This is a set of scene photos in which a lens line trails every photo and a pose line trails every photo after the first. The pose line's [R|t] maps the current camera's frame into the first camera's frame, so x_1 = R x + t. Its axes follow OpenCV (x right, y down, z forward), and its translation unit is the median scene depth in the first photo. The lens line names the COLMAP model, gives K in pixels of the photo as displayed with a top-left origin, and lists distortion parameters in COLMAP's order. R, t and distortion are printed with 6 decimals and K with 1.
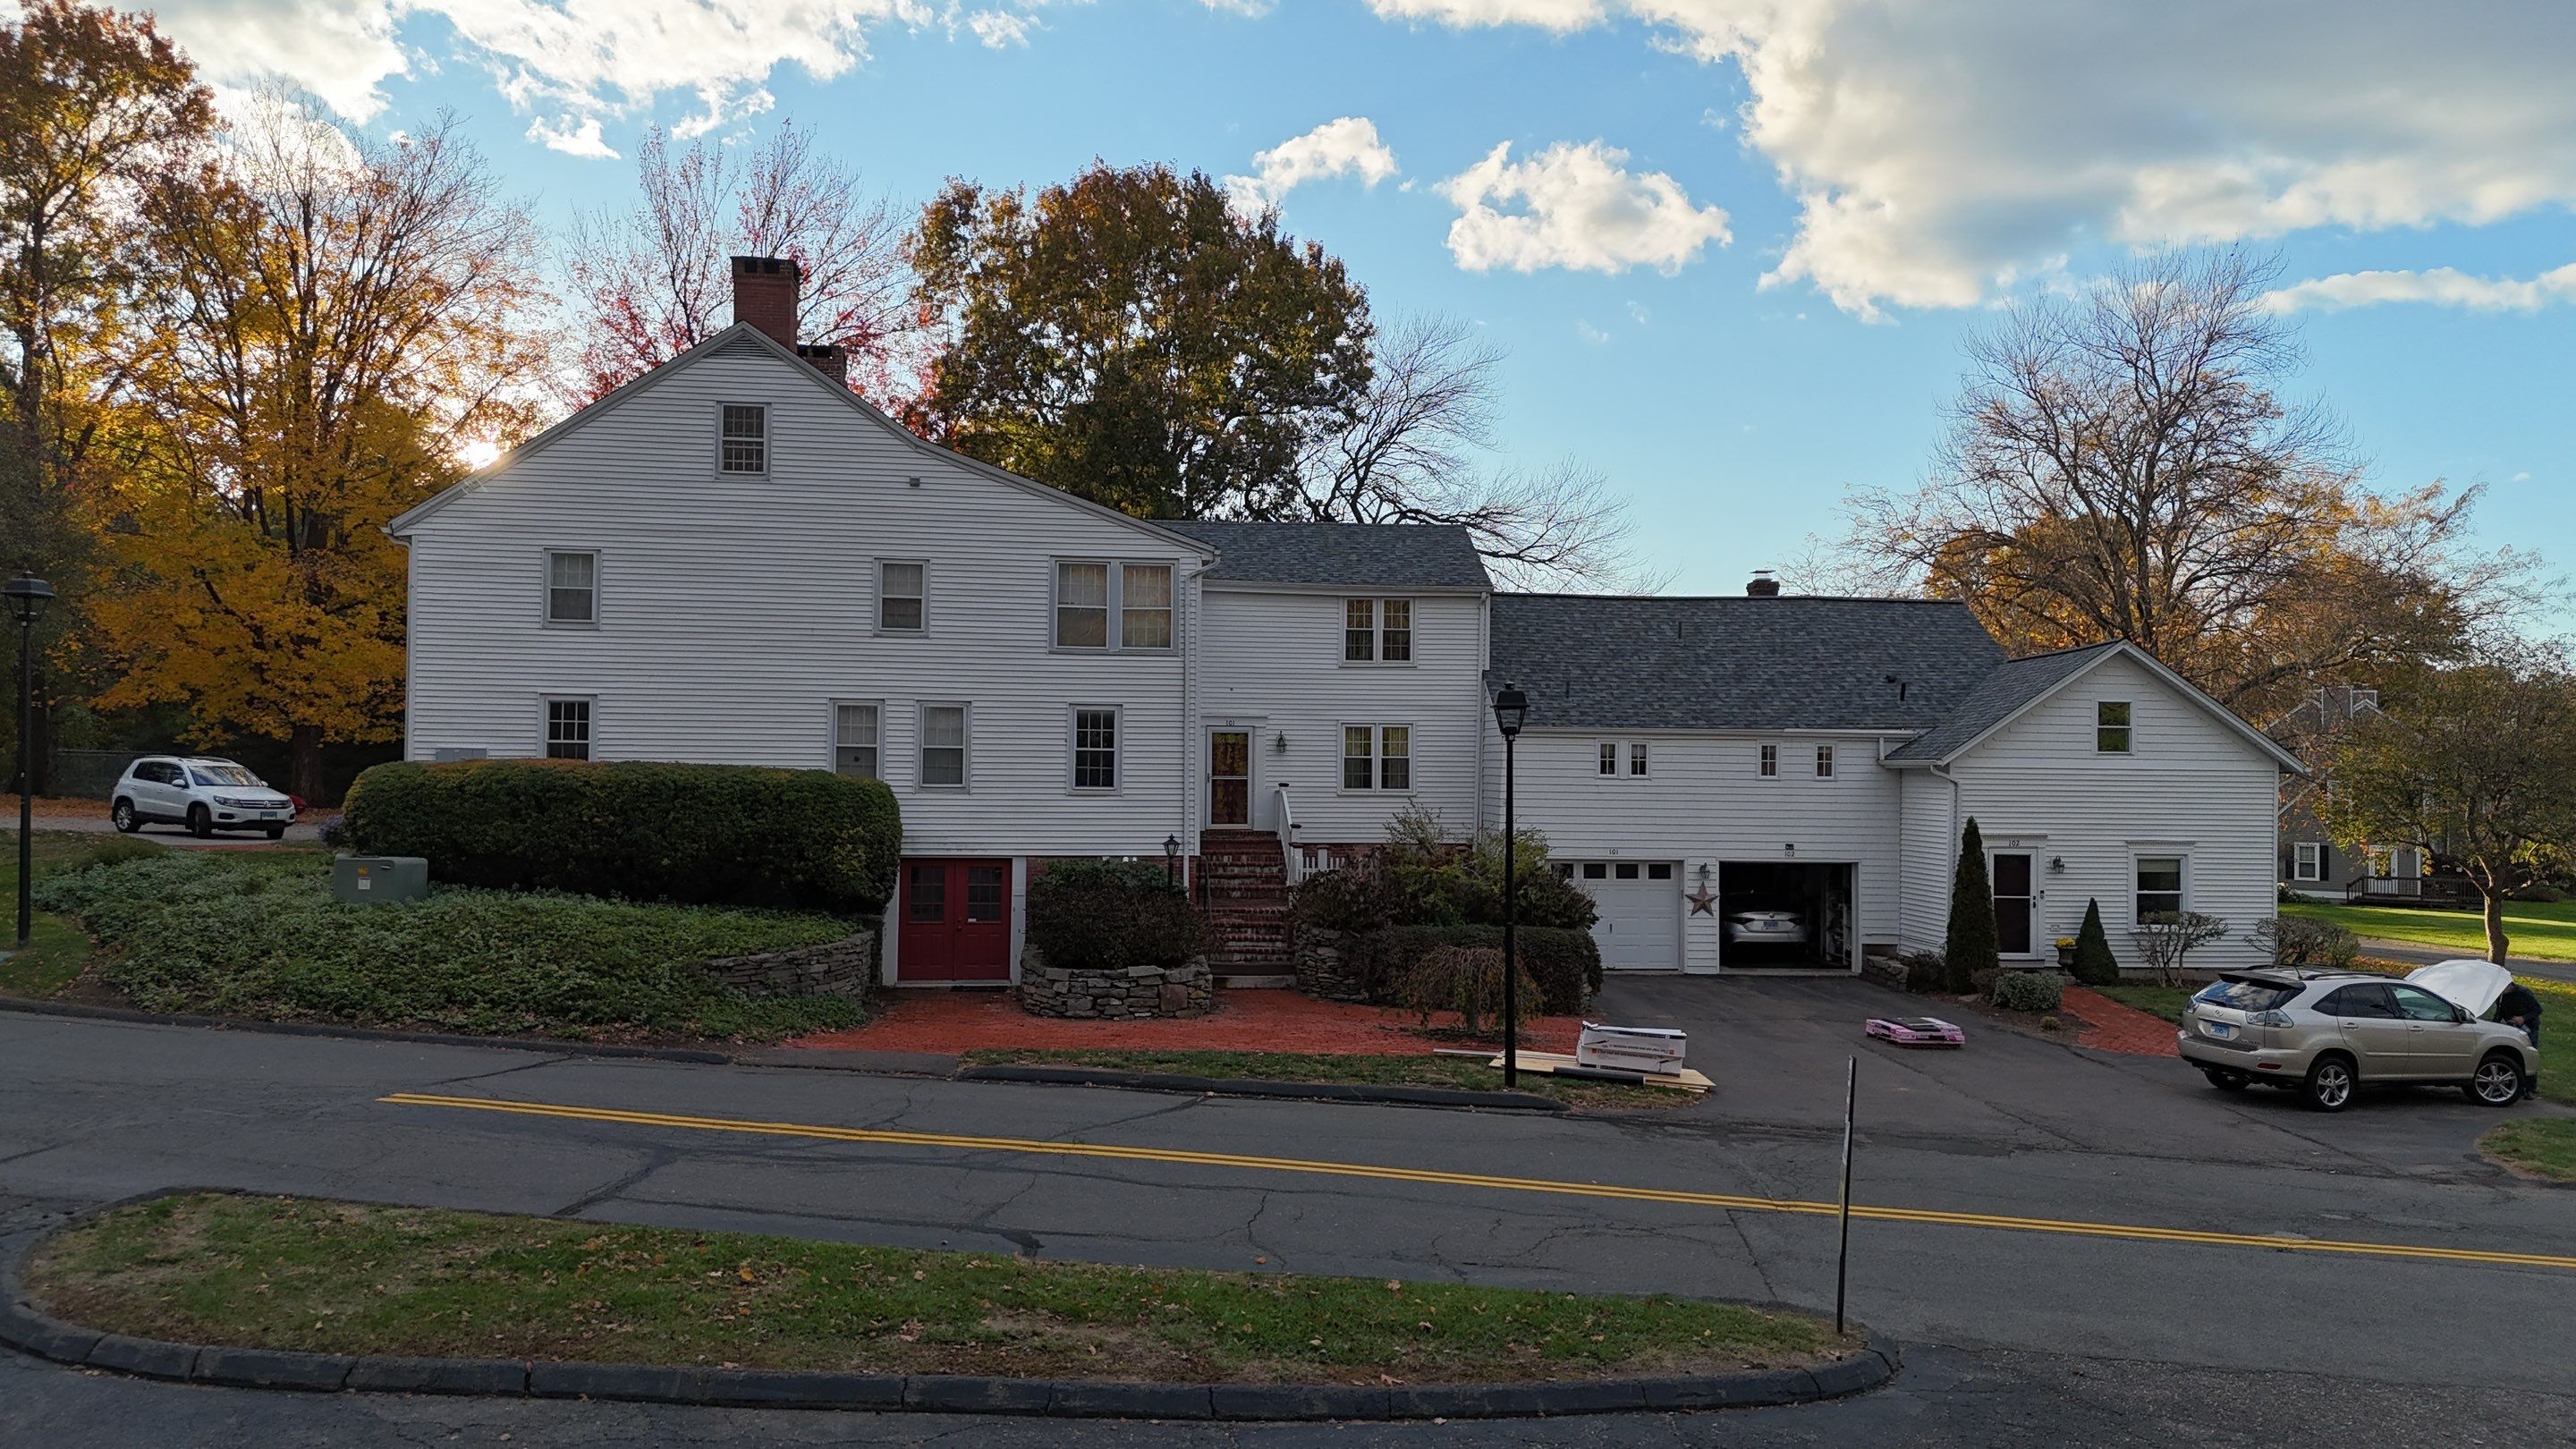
lens RADIAL K [[1885.5, 0, 1295.2], [0, 1885.5, 721.5], [0, 0, 1]] dist [0.077432, -0.074073]
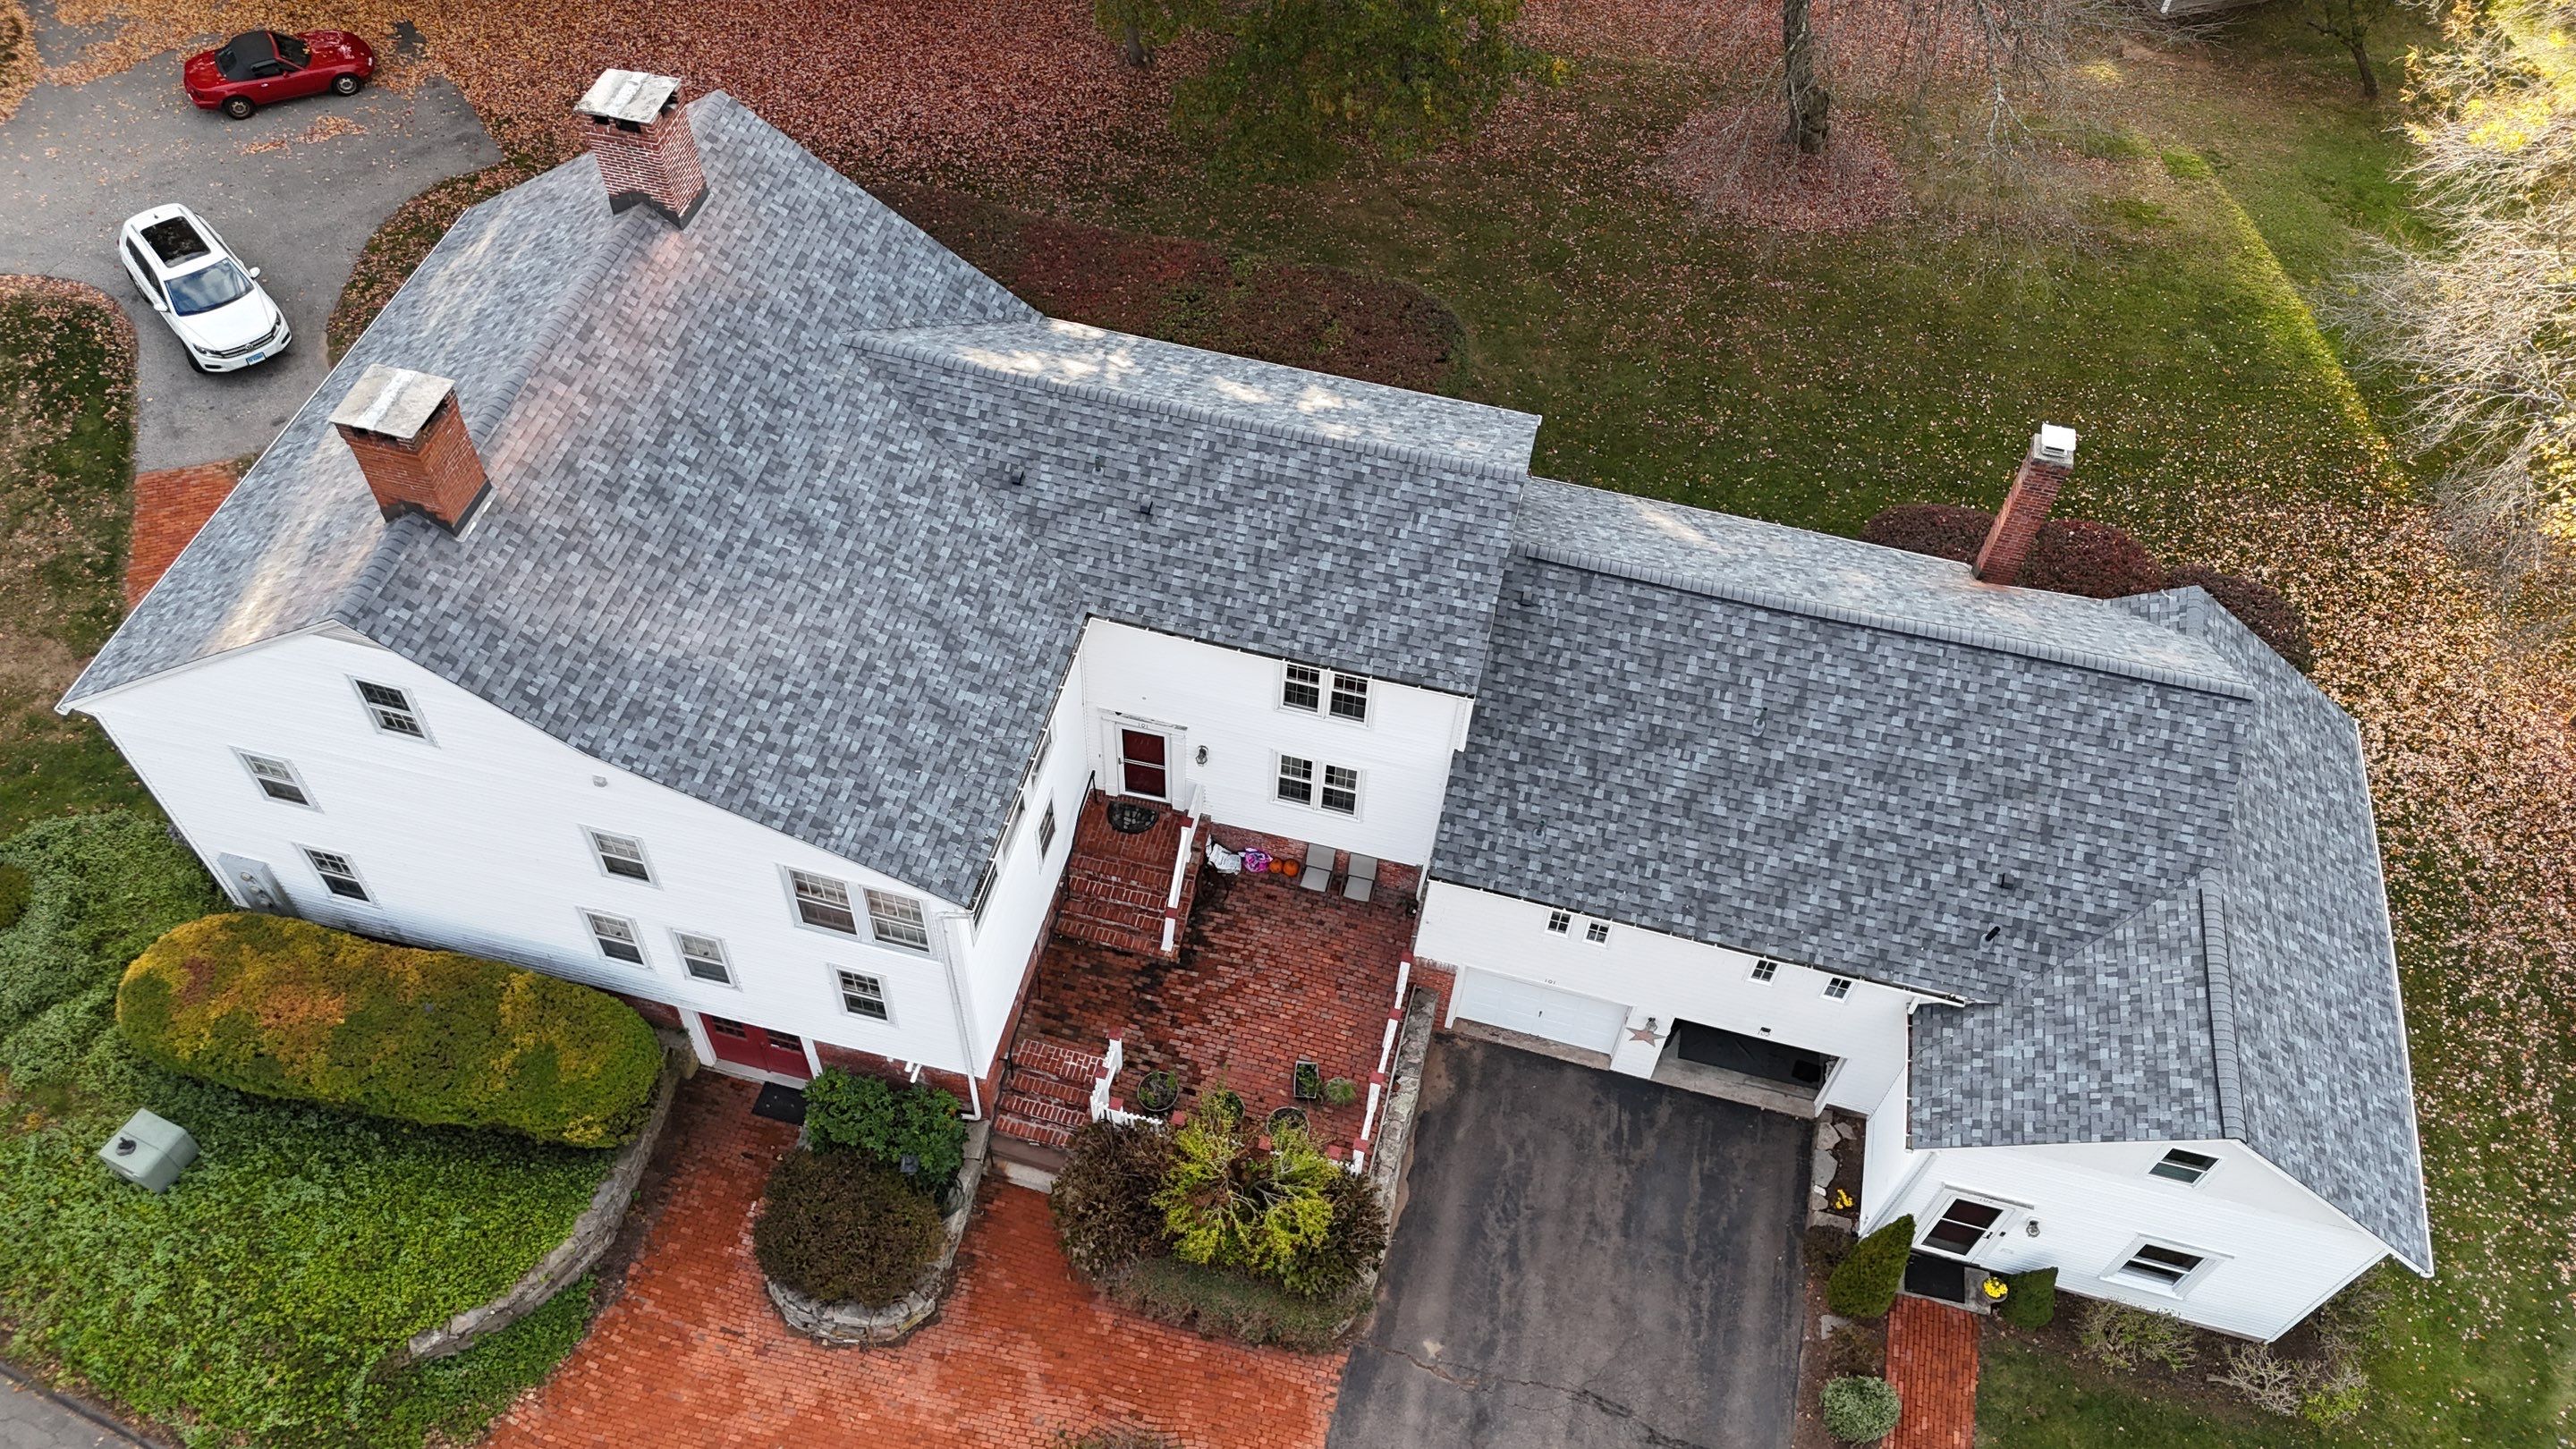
lens RADIAL K [[1885.5, 0, 1296.6], [0, 1885.5, 723.8], [0, 0, 1]] dist [0.077432, -0.074073]
pose [[0.938399, 0.290805, -0.186655, 0.186087], [-0.025686, 0.597368, 0.801556, -0.676258], [0.344598, -0.747385, 0.568039, 0.564925]]
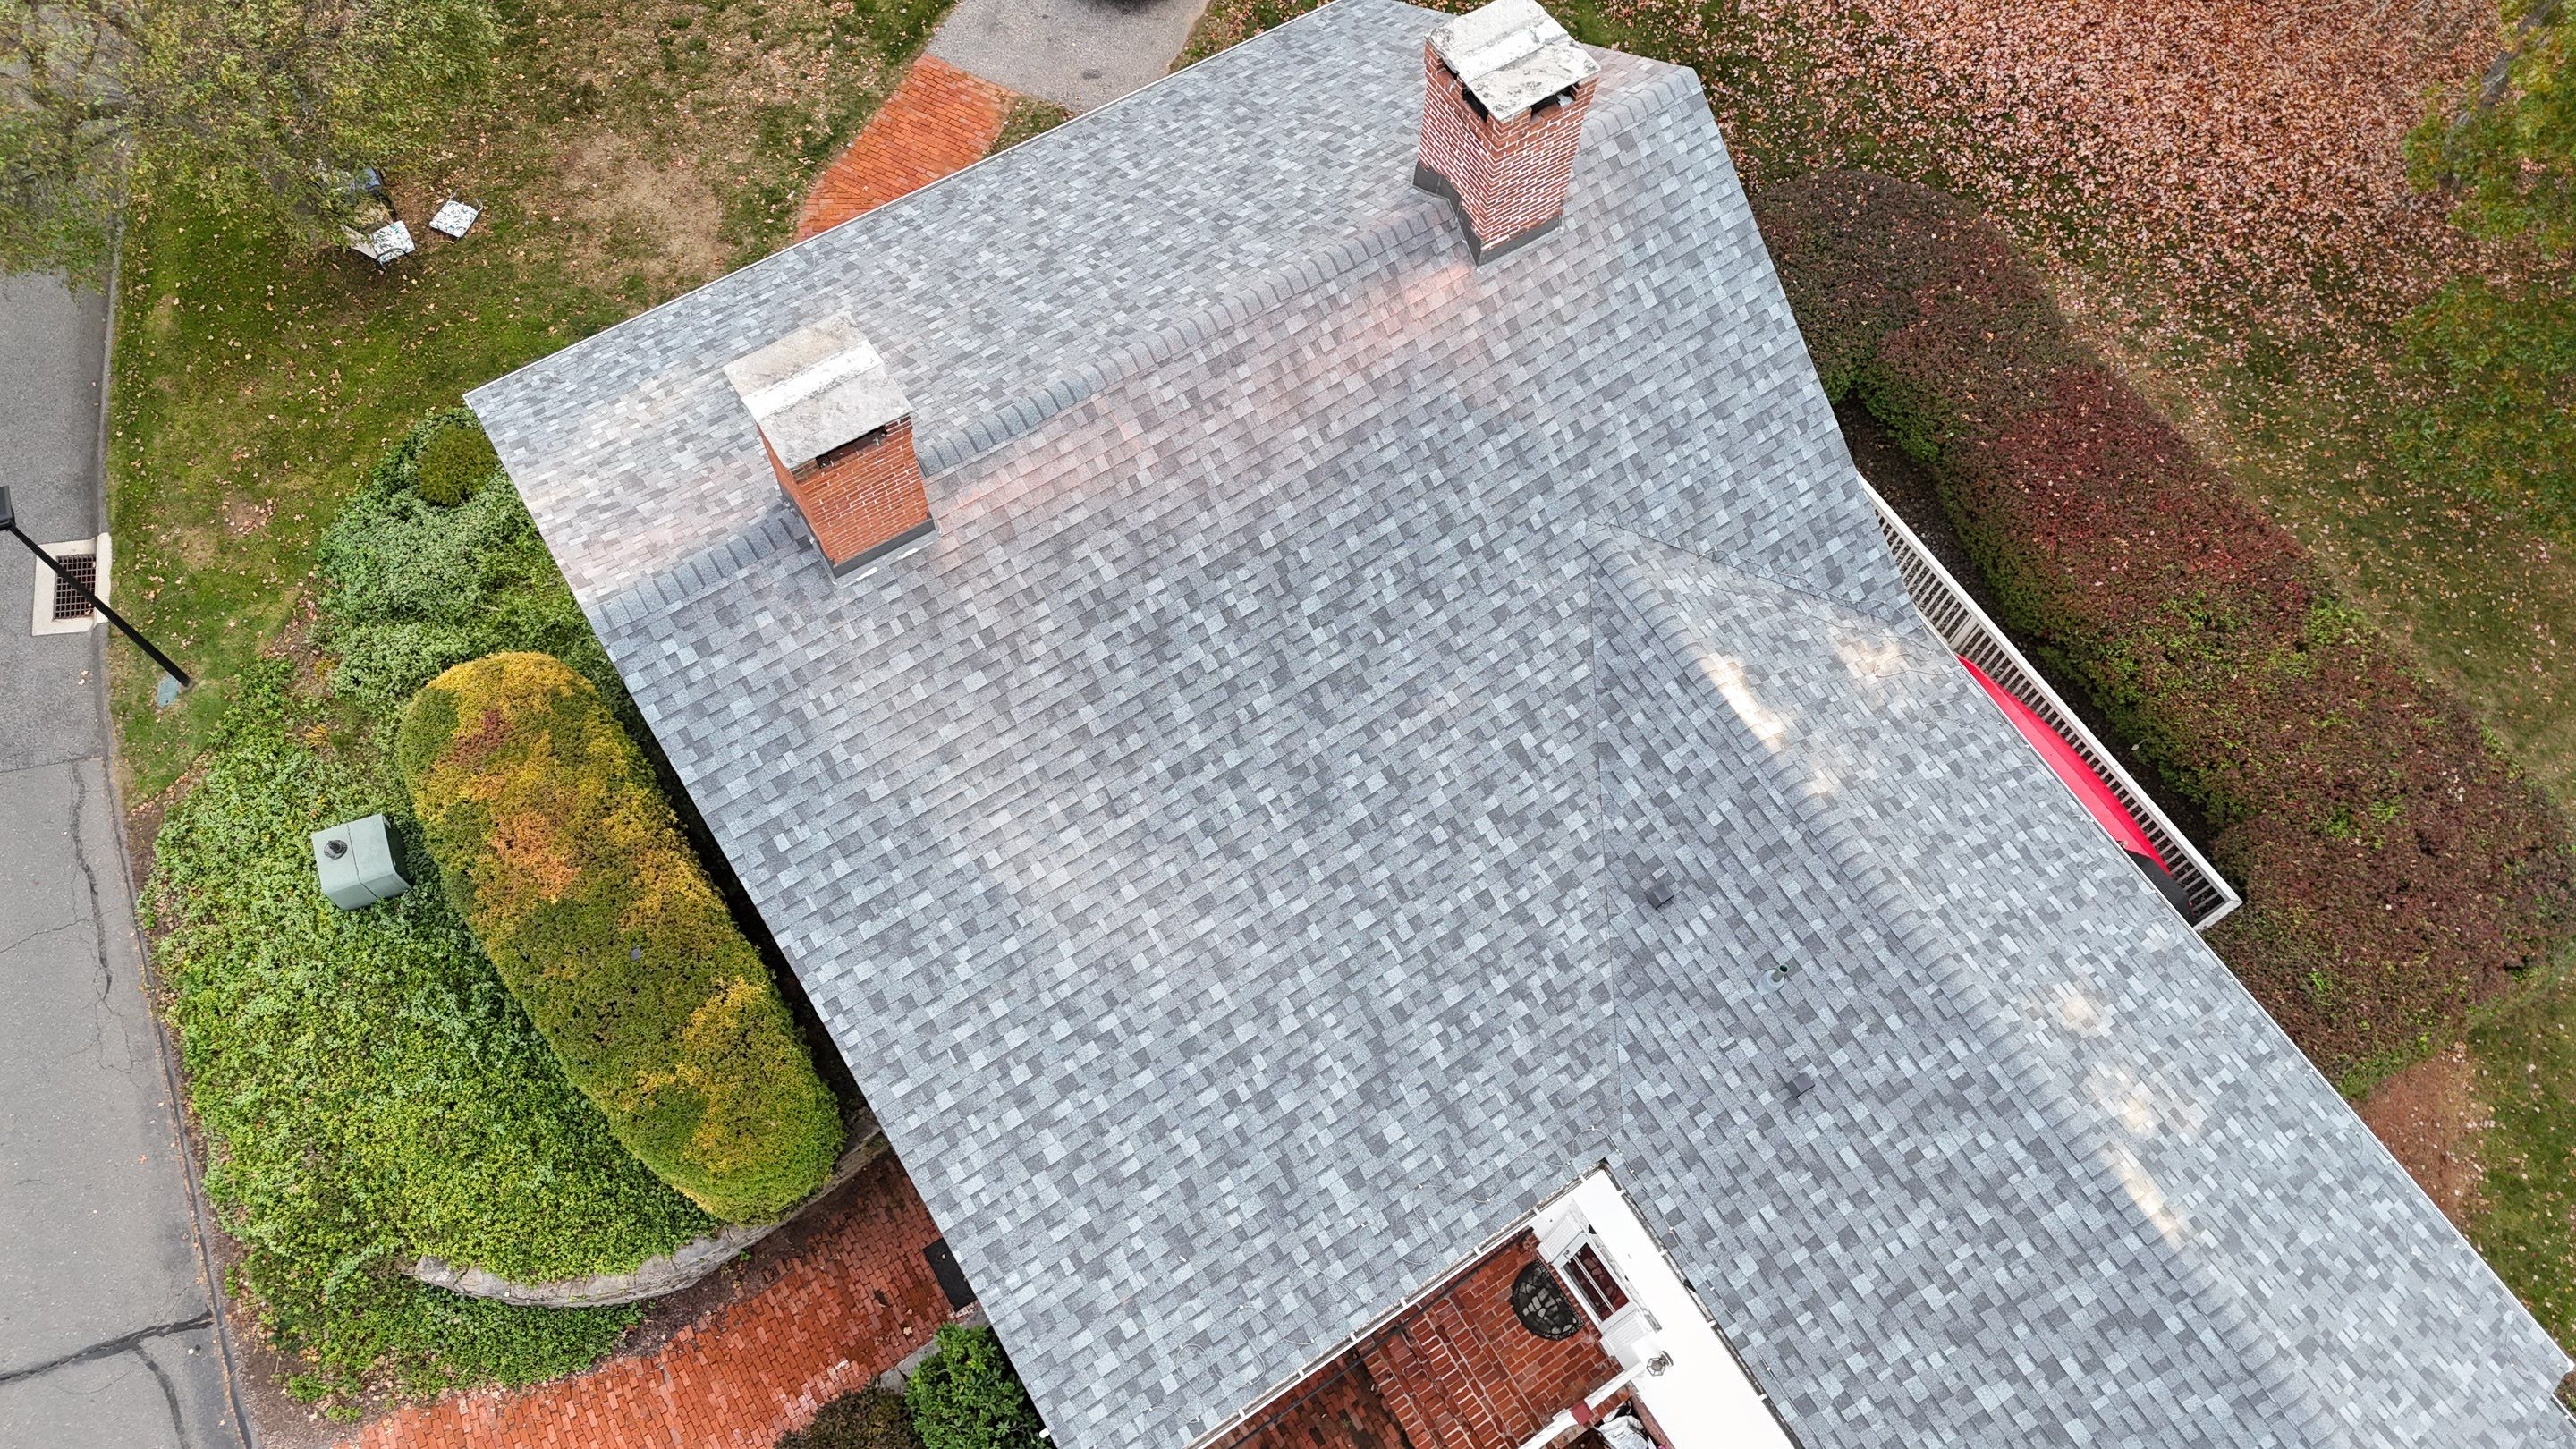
lens RADIAL K [[1885.5, 0, 1285.6], [0, 1885.5, 723.1], [0, 0, 1]] dist [0.077432, -0.074073]
pose [[0.437714, 0.816477, -0.376526, 0.000903], [-0.014387, 0.425080, 0.905041, -0.552485], [0.898999, -0.390732, 0.197810, 0.889006]]
